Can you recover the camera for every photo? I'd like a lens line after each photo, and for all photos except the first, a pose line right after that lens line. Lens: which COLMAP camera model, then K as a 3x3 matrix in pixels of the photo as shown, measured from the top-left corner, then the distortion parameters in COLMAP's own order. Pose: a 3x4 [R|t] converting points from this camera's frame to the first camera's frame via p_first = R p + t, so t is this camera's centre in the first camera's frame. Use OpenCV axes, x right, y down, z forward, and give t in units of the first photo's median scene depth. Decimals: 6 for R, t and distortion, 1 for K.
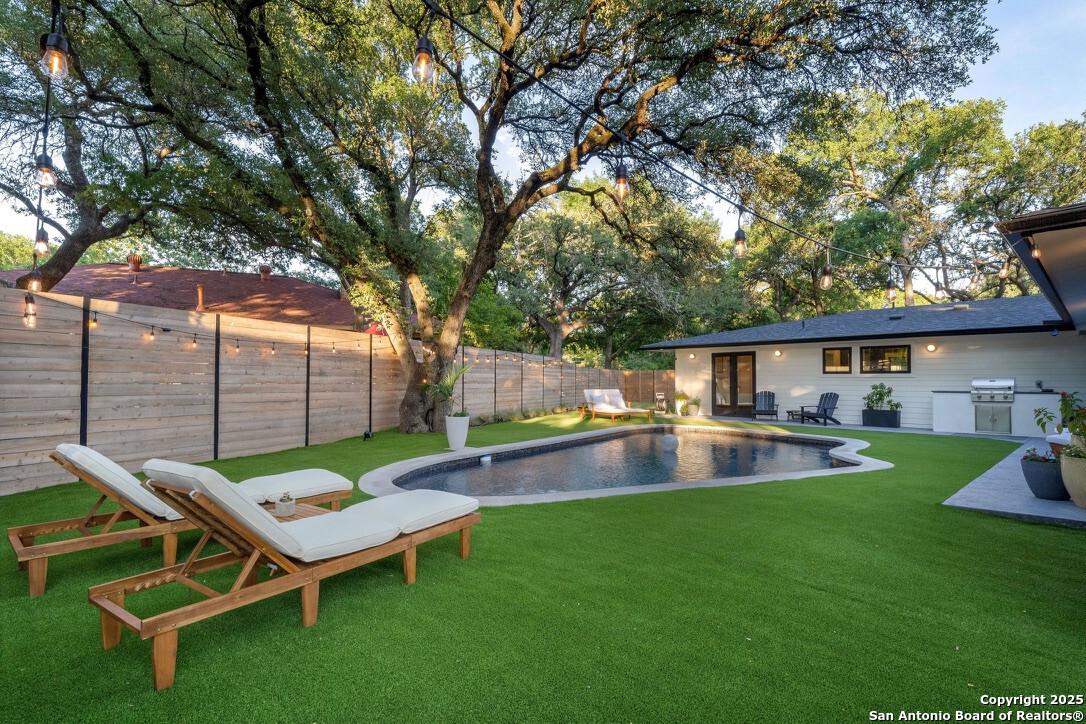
lens RADIAL K [[528.2, 0, 535.7], [0, 528.2, 367.8], [0, 0, 1]] dist [0.001282, 0.000247]
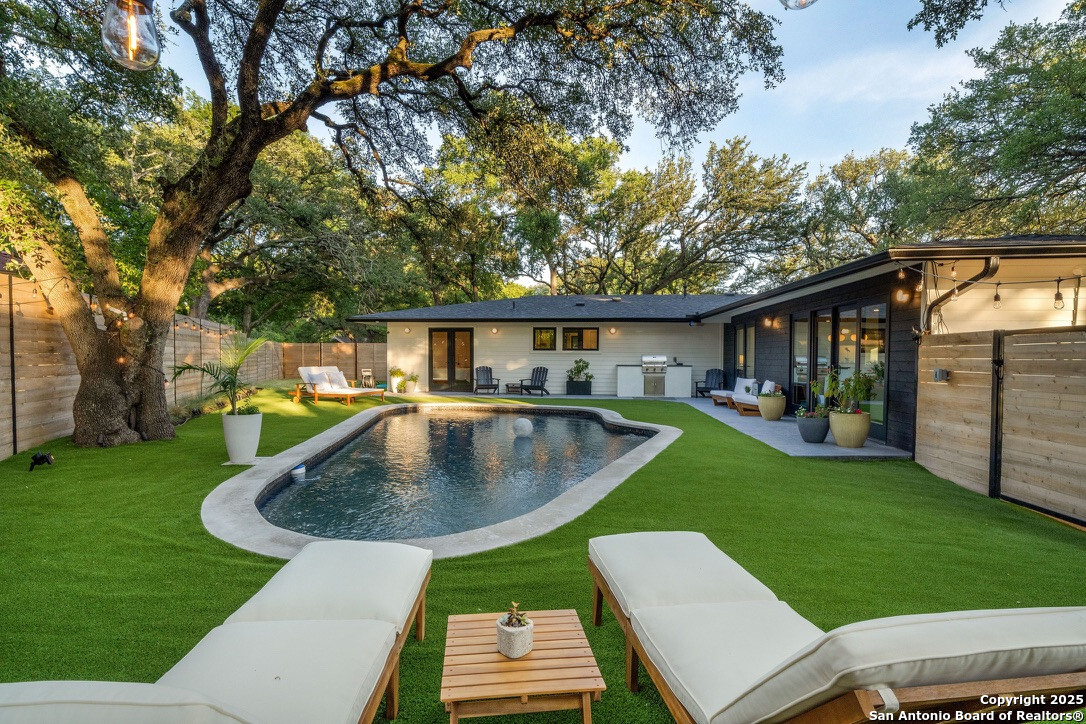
lens RADIAL K [[524.4, 0, 541.0], [0, 524.4, 373.1], [0, 0, 1]] dist [-0.000406, -0.000038]
pose [[0.738546, -0.022986, 0.673811, -0.203978], [-0.020101, 0.998224, 0.056085, -0.003131], [-0.673904, -0.054965, 0.736772, 0.165850]]
